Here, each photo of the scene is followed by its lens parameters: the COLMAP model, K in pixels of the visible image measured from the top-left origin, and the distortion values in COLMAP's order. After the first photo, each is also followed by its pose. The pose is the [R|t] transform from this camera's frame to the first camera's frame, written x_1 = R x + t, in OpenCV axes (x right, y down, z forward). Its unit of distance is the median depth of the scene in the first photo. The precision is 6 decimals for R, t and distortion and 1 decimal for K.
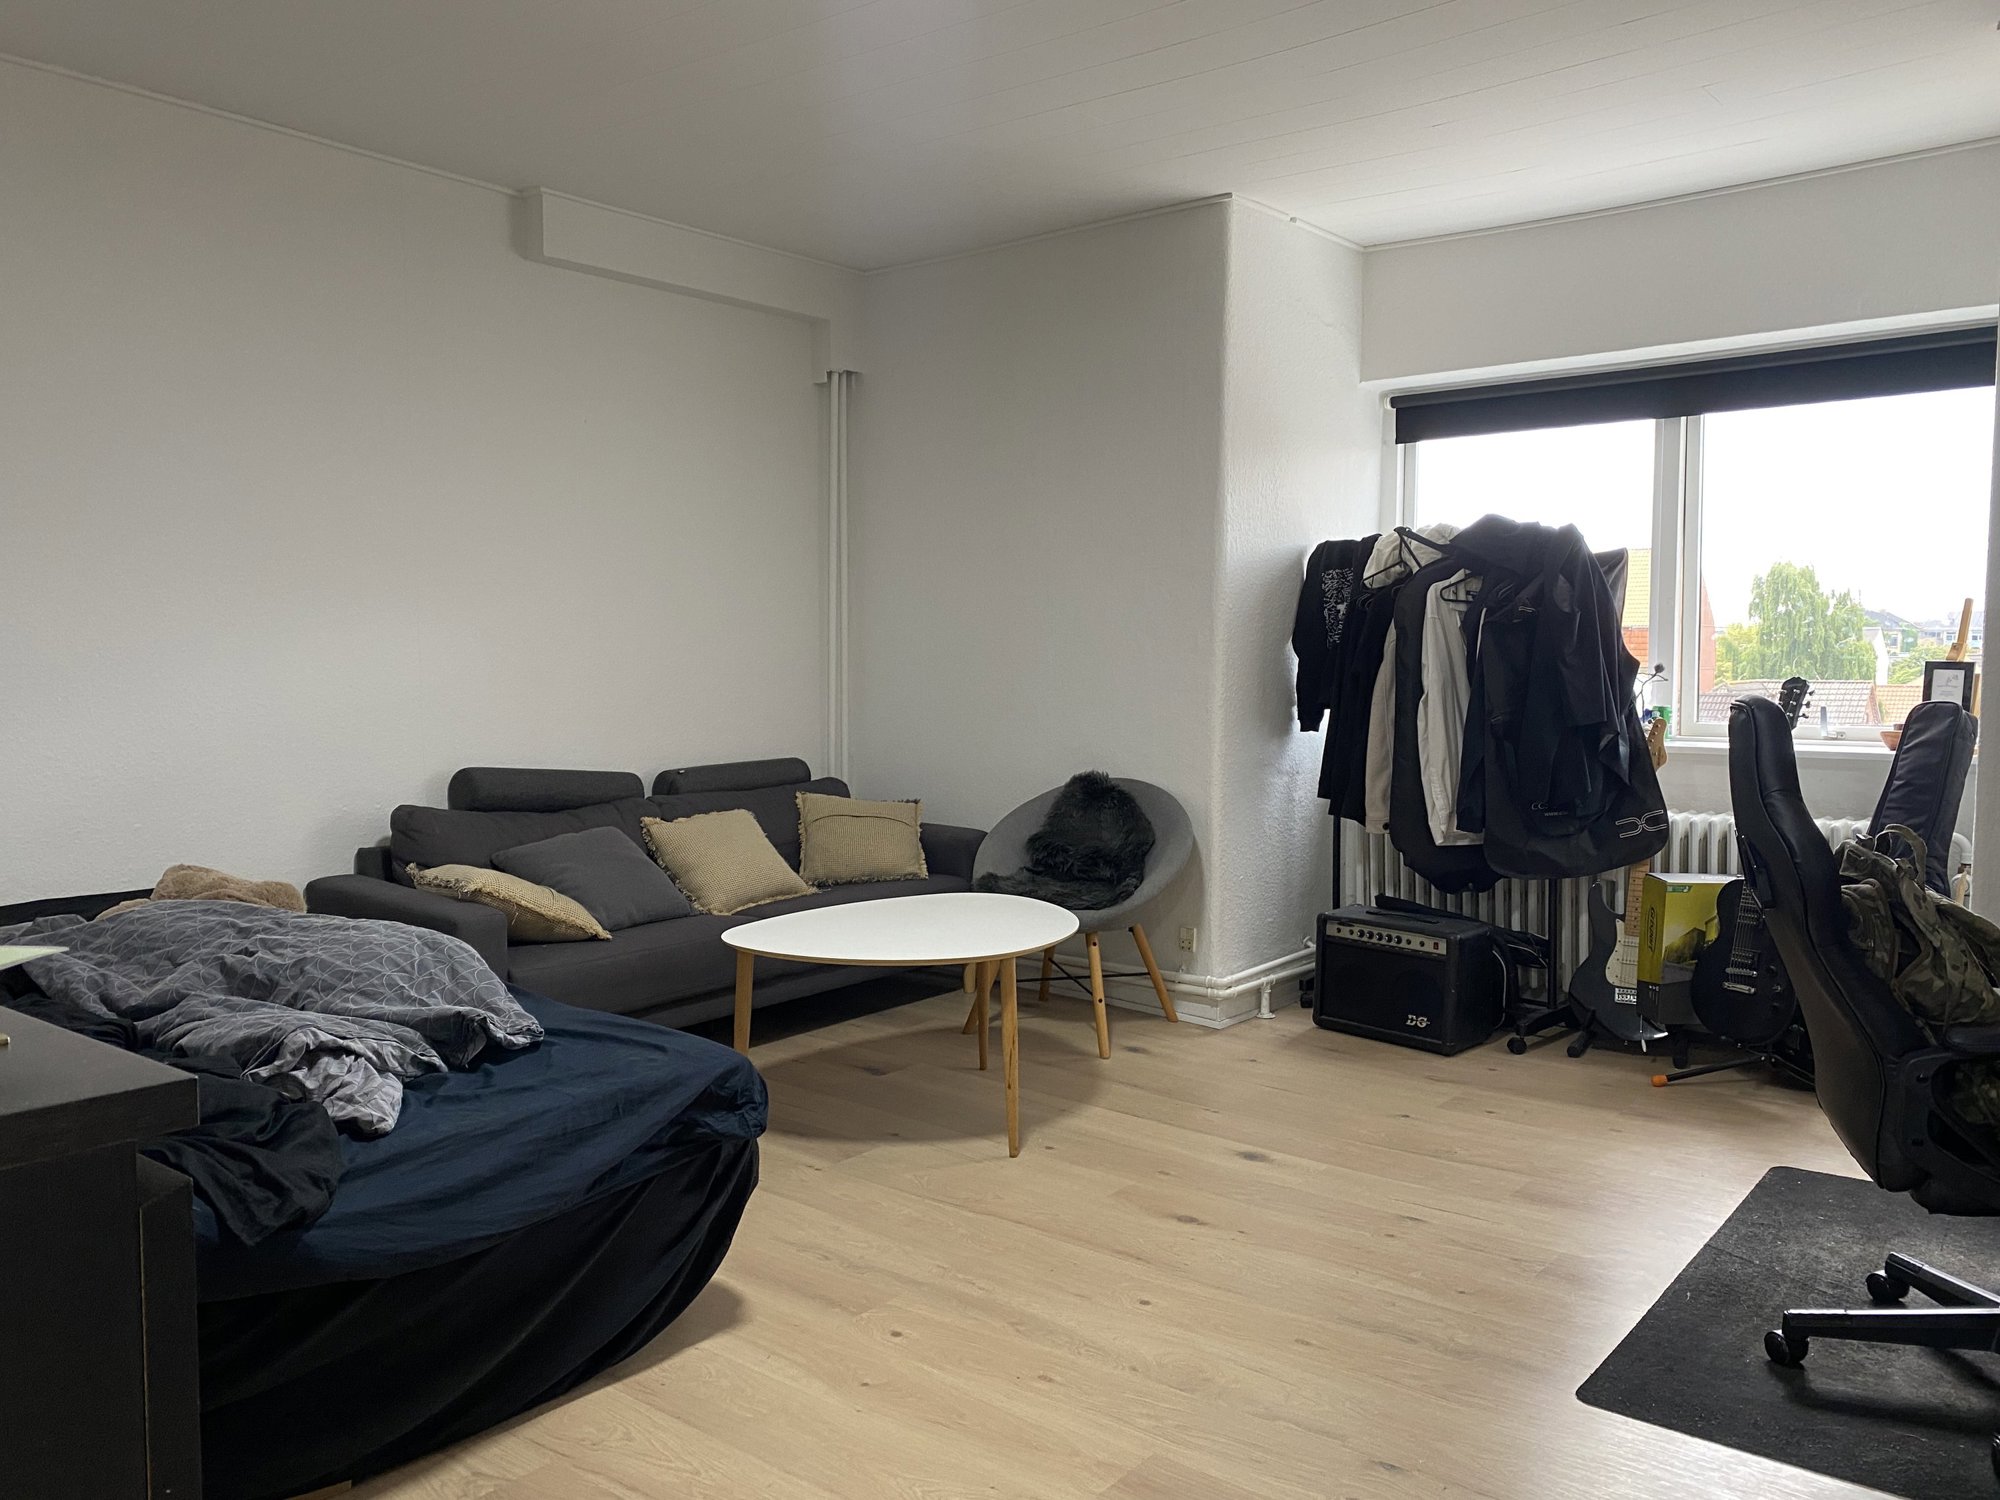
lens RADIAL K [[1551.1, 0, 988.9], [0, 1551.1, 755.6], [0, 0, 1]] dist [0.082407, -0.090755]
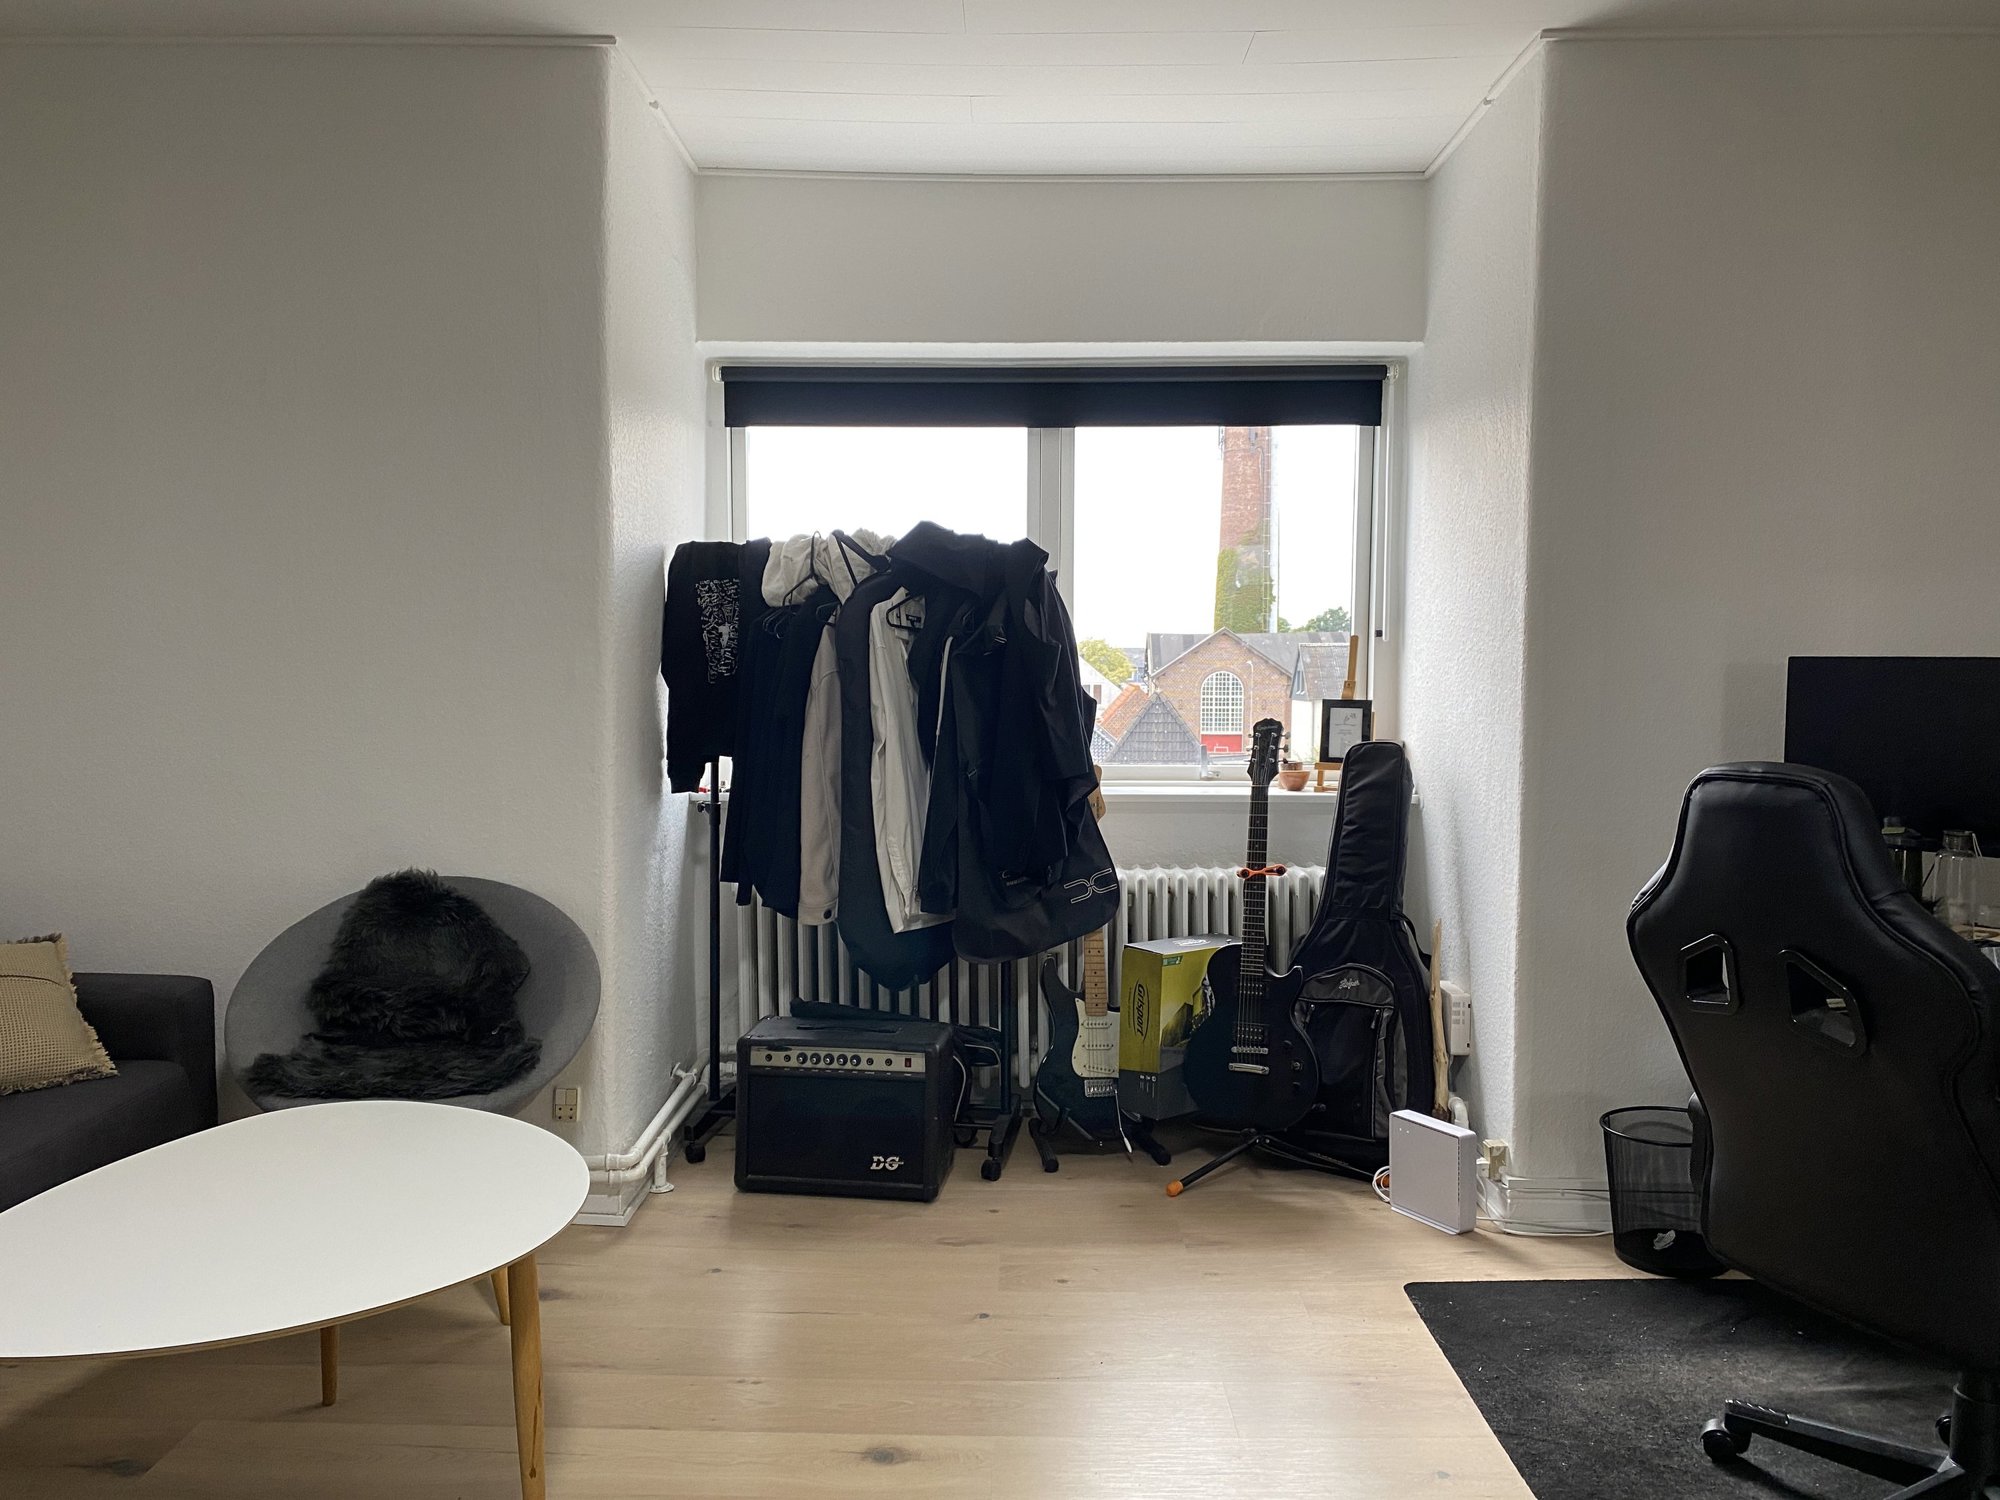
lens RADIAL K [[1551.1, 0, 994.9], [0, 1551.1, 743.4], [0, 0, 1]] dist [0.082407, -0.090755]
pose [[0.778403, -0.026679, 0.627198, -0.164251], [0.036648, 0.999324, -0.002976, -0.034612], [-0.626694, 0.025302, 0.778854, 0.349116]]
